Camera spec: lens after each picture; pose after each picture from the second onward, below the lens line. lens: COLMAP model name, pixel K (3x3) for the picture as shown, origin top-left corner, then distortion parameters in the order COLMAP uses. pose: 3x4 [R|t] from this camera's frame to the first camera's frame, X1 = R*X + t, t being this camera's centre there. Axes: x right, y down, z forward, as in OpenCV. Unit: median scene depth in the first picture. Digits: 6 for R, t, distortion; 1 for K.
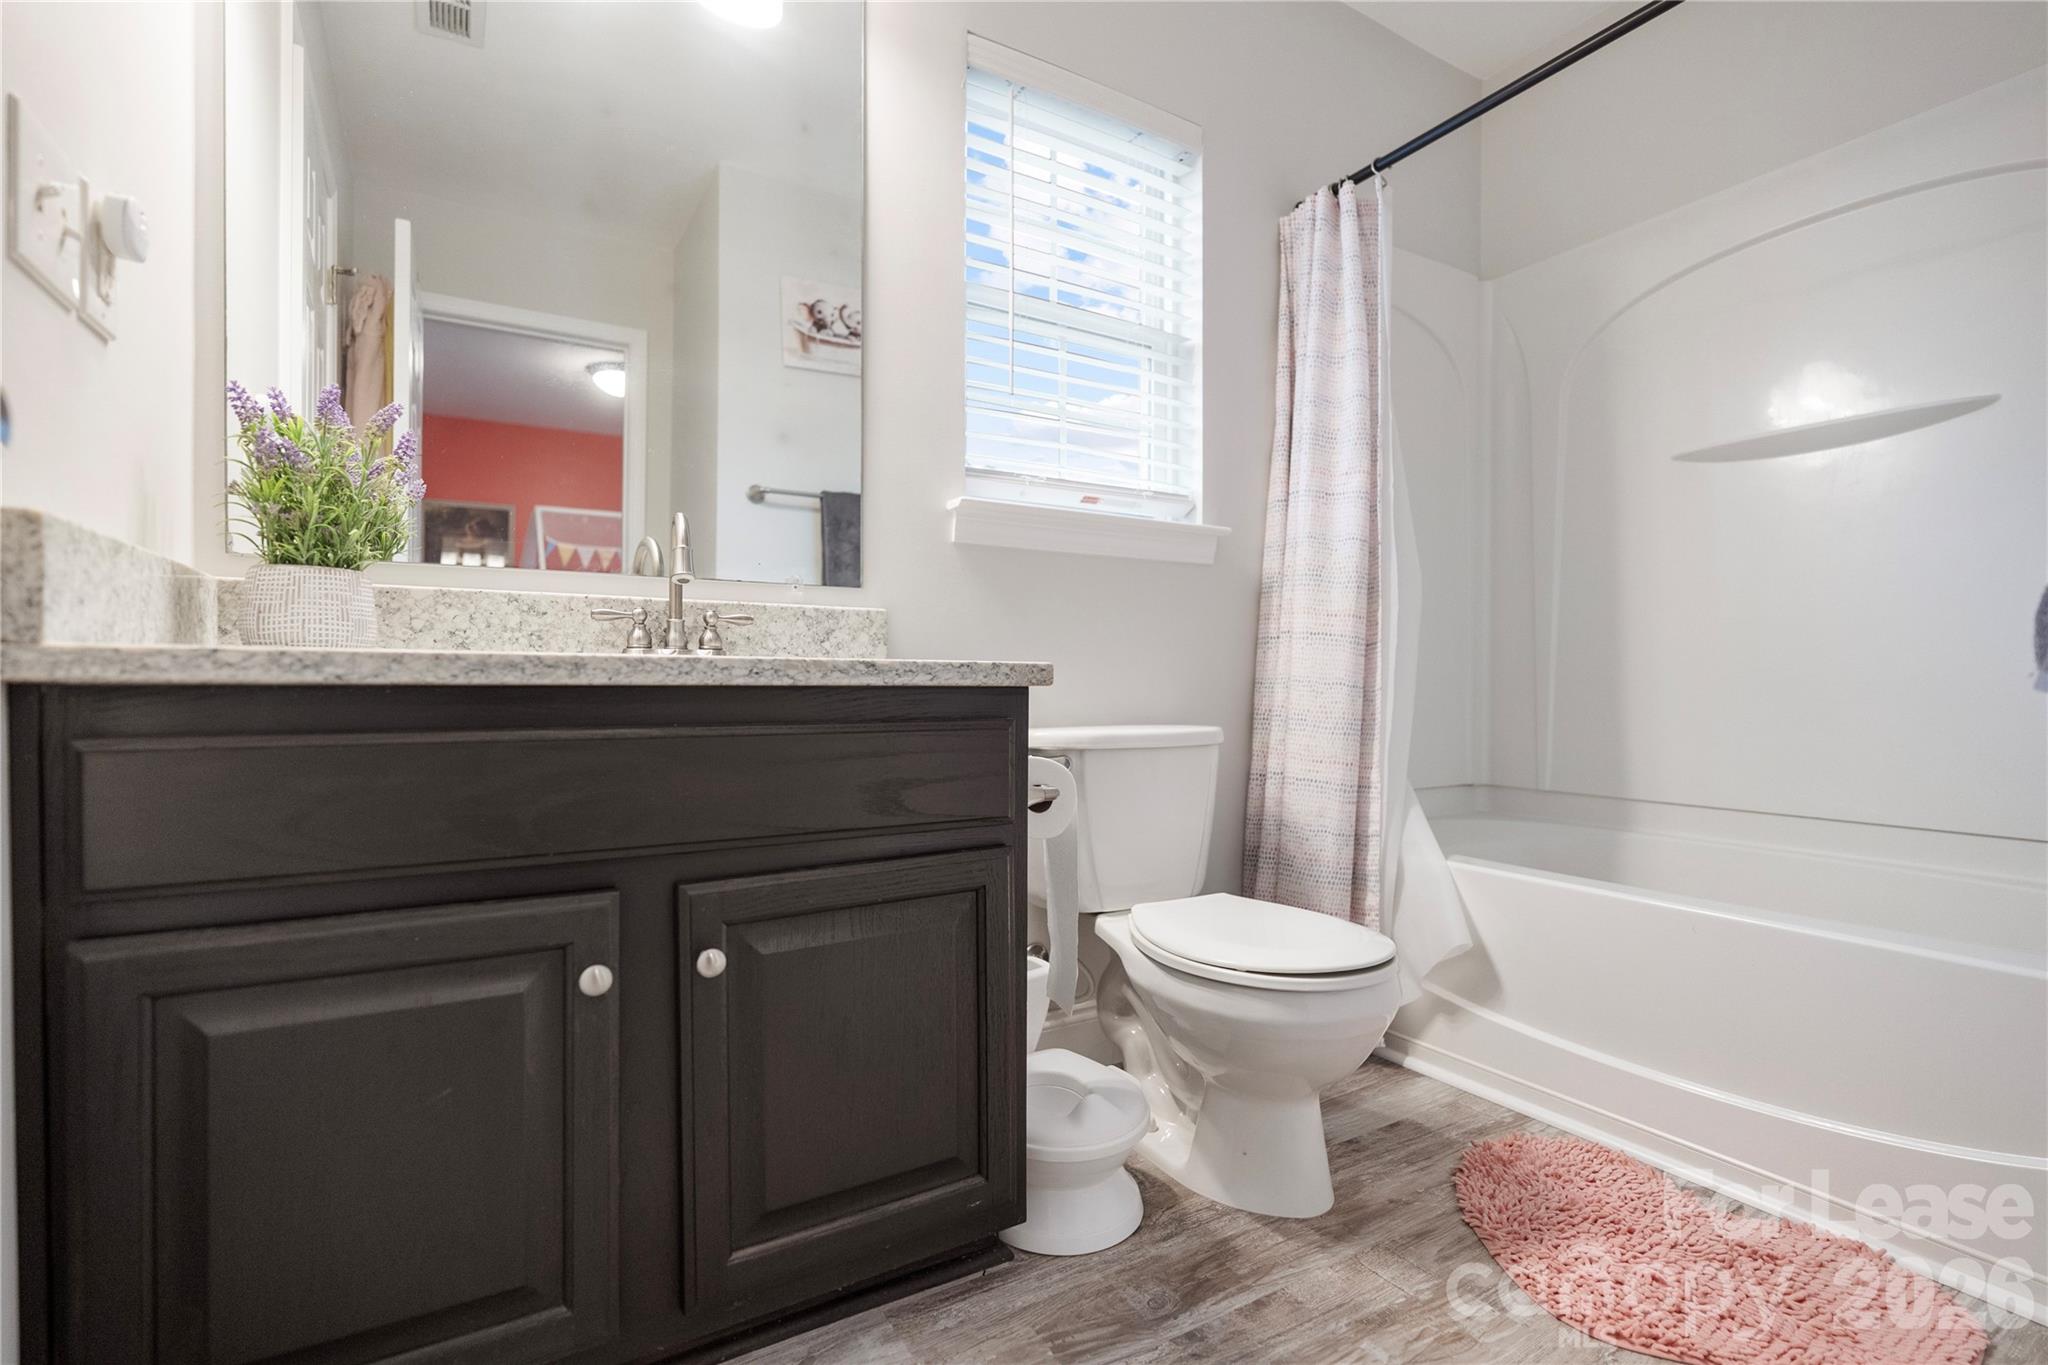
lens RADIAL K [[938.6, 0, 1025.9], [0, 938.6, 682.5], [0, 0, 1]] dist [-0.000301, 0.000462]
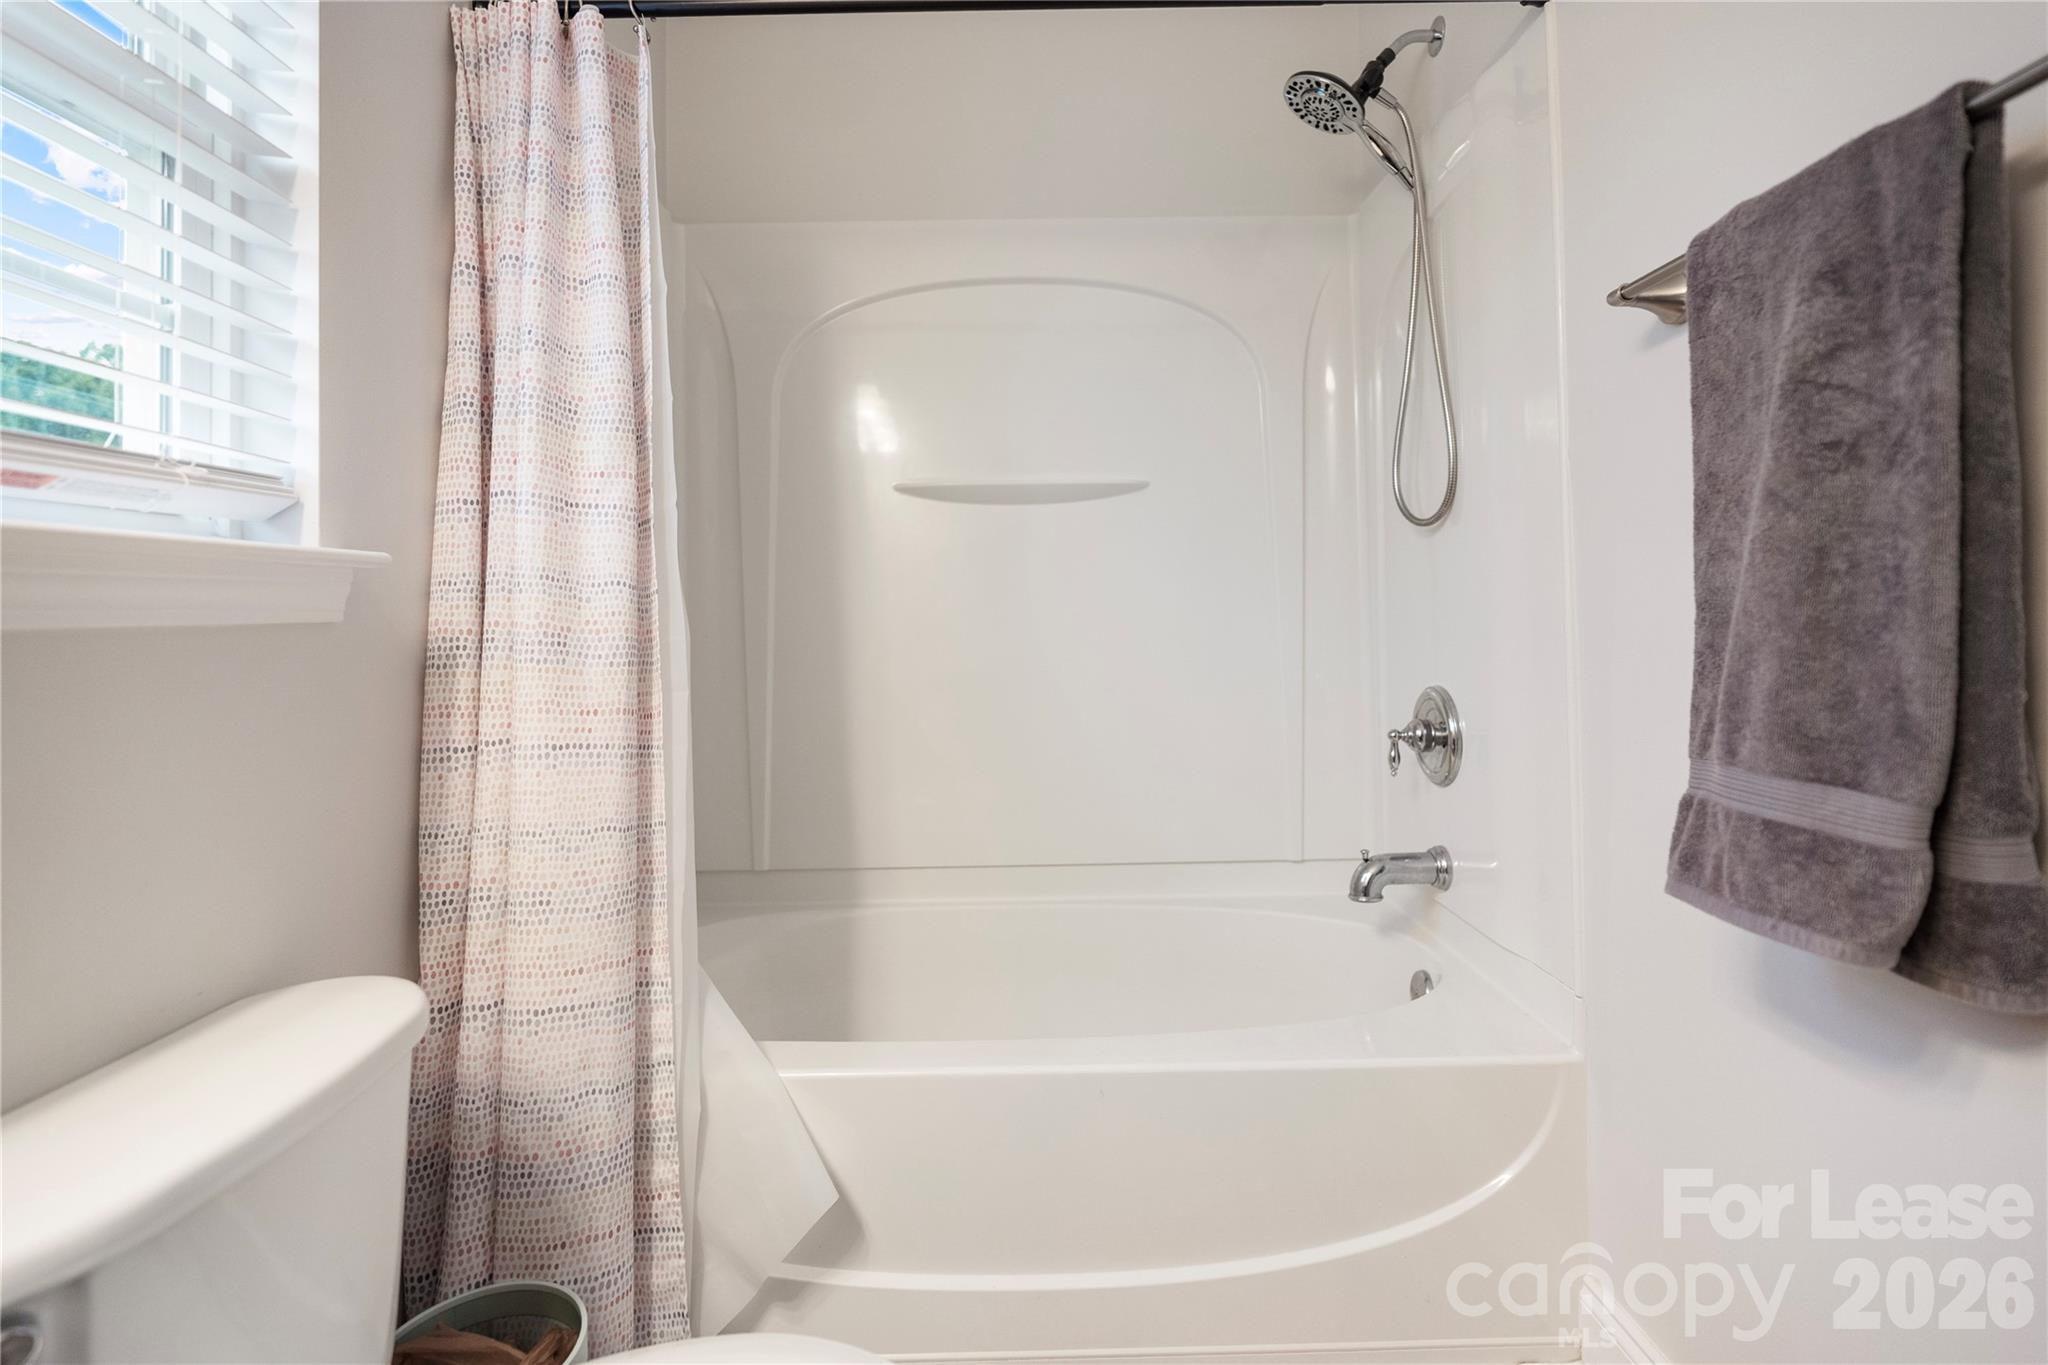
lens RADIAL K [[938.6, 0, 1030.9], [0, 938.6, 584.2], [0, 0, 1]] dist [-0.000301, 0.000462]
pose [[0.493081, 0.007998, 0.869947, -0.053076], [0.012565, 0.999788, -0.016313, -0.135610], [-0.869893, 0.018974, 0.492876, 0.446437]]
